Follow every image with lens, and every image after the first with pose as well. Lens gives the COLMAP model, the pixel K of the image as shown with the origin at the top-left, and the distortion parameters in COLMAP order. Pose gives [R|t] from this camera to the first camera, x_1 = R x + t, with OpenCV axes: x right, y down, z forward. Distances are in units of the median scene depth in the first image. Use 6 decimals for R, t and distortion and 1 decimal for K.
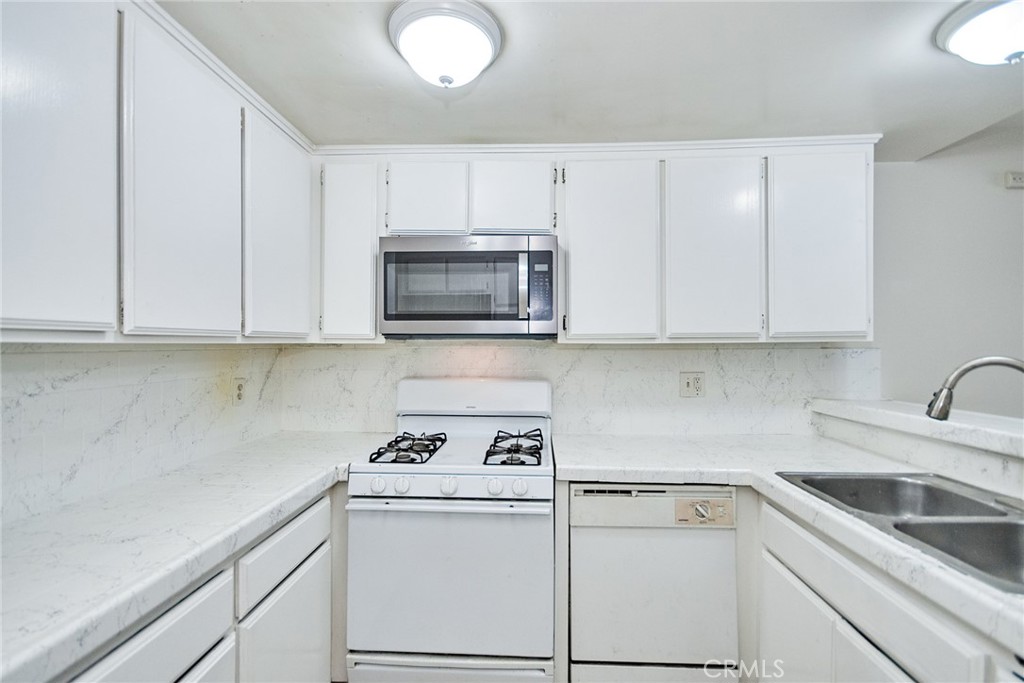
lens RADIAL K [[455.5, 0, 512.0], [0, 455.5, 341.5], [0, 0, 1]] dist [0.019331, -0.000145]
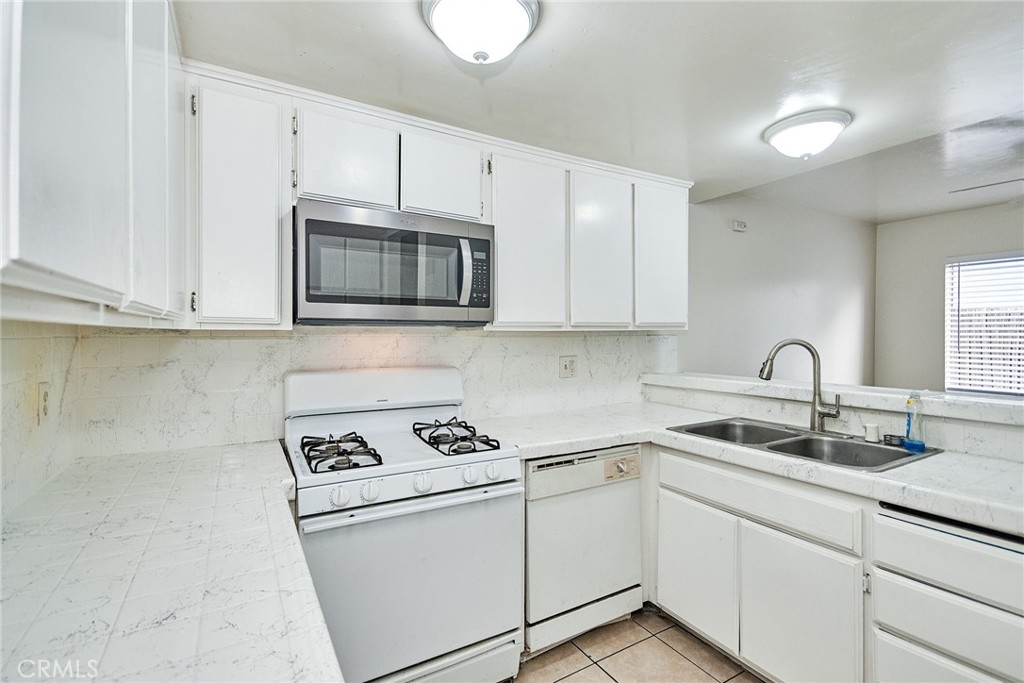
lens RADIAL K [[472.4, 0, 509.3], [0, 472.4, 335.1], [0, 0, 1]] dist [0.021405, 0.000076]
pose [[0.840860, -0.000992, 0.541252, -0.449504], [-0.004496, 0.999951, 0.008818, 0.004768], [-0.541234, -0.009848, 0.840814, 0.083604]]
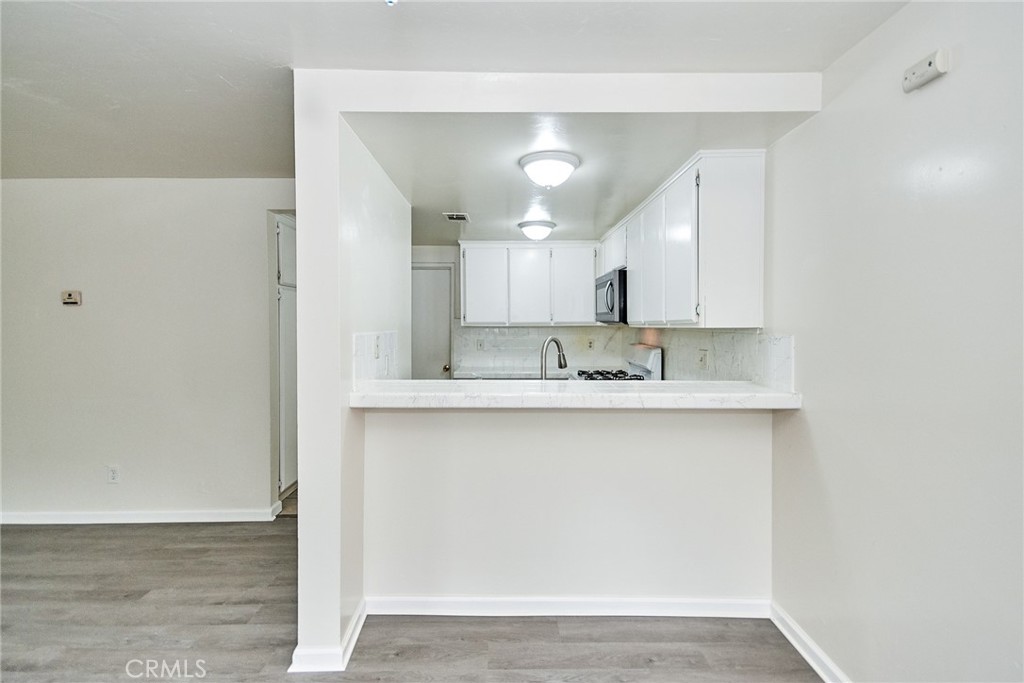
lens RADIAL K [[472.4, 0, 509.3], [0, 472.4, 335.1], [0, 0, 1]] dist [0.021405, 0.000076]
pose [[0.047030, 0.029032, -0.998472, 2.228212], [-0.000268, 0.999578, 0.029051, -0.017166], [0.998893, -0.001099, 0.047018, 0.525384]]
